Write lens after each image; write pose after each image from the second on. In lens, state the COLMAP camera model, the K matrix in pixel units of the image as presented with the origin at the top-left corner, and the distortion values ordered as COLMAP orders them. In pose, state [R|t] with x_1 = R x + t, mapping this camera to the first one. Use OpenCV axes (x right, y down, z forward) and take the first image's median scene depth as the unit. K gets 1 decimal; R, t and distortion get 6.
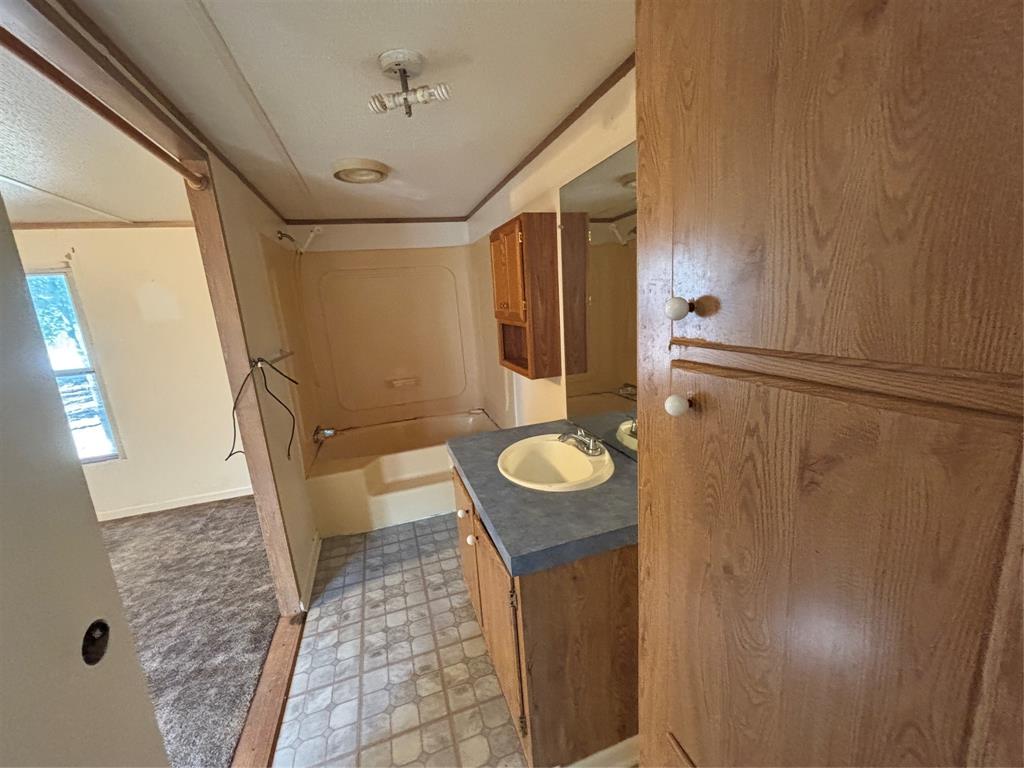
lens RADIAL K [[415.4, 0, 512.4], [0, 415.4, 387.1], [0, 0, 1]] dist [-0.002741, 0.002717]
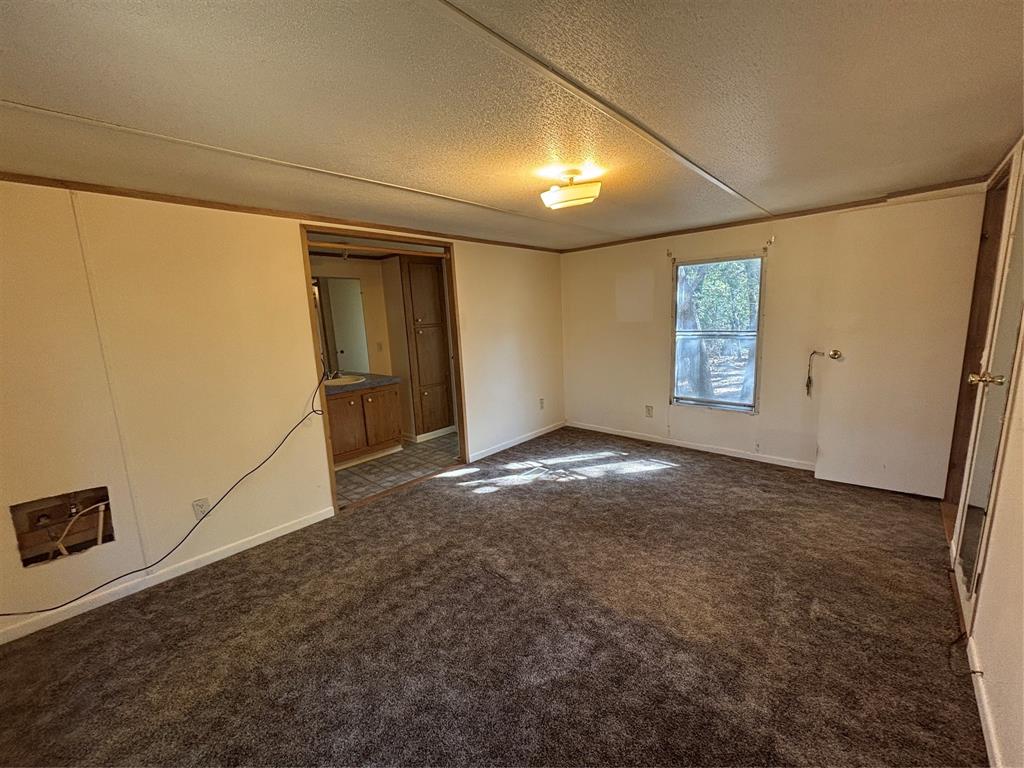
lens RADIAL K [[413.7, 0, 512.0], [0, 413.7, 384.0], [0, 0, 1]] dist [0.031286, 0.000035]
pose [[-0.486698, -0.042083, 0.872556, -2.107712], [0.280659, 0.938353, 0.201804, -0.027694], [-0.827258, 0.343109, -0.444883, 0.956540]]
